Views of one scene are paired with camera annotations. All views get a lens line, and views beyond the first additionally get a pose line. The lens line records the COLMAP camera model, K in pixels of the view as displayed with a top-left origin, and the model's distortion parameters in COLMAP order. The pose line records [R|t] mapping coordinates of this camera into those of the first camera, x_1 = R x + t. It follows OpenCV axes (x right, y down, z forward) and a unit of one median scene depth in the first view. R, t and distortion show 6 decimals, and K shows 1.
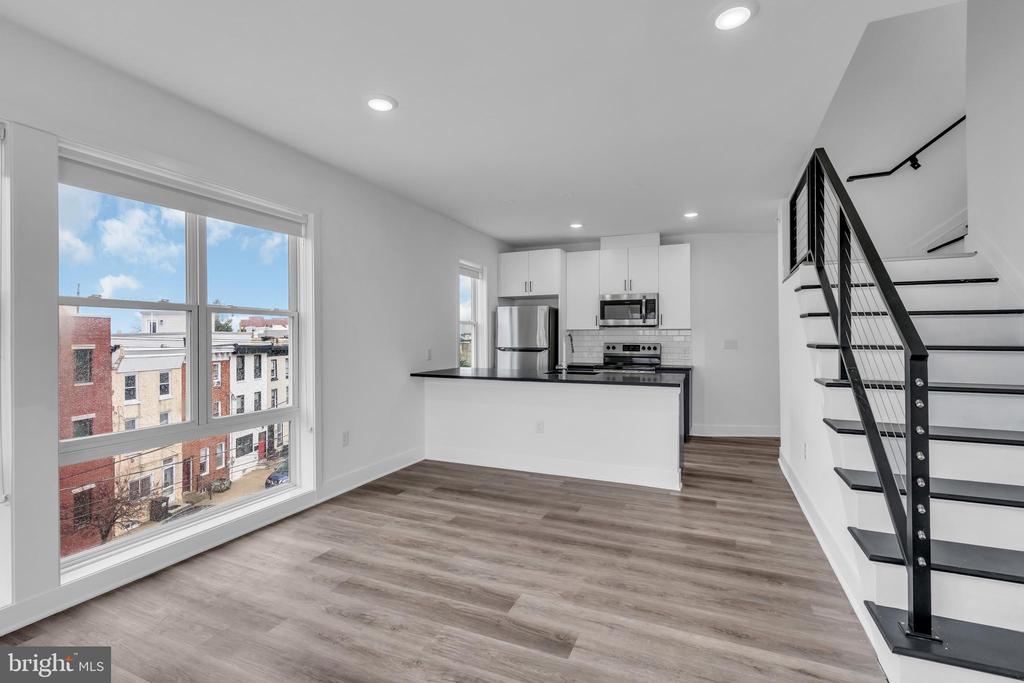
lens RADIAL K [[461.7, 0, 515.4], [0, 461.7, 339.2], [0, 0, 1]] dist [-0.001503, -0.000164]
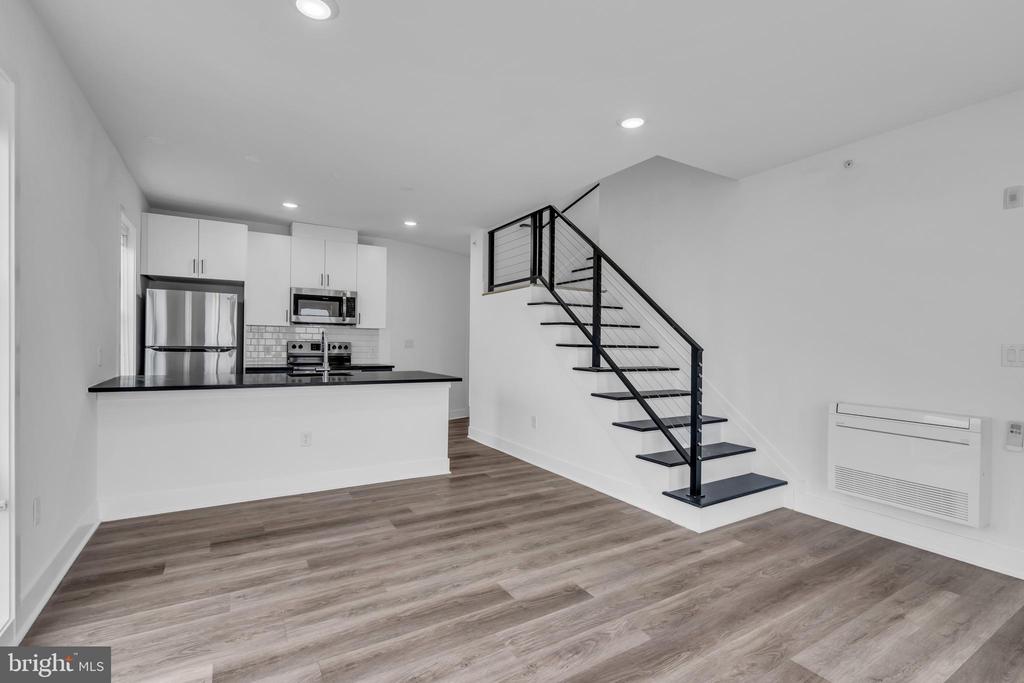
lens RADIAL K [[467.9, 0, 512.1], [0, 467.9, 347.1], [0, 0, 1]] dist [-0.002177, 0.000591]
pose [[0.580037, 0.000408, 0.814590, -0.558687], [-0.015541, 0.999823, 0.010565, 0.005841], [-0.814442, -0.018787, 0.579941, 0.250130]]
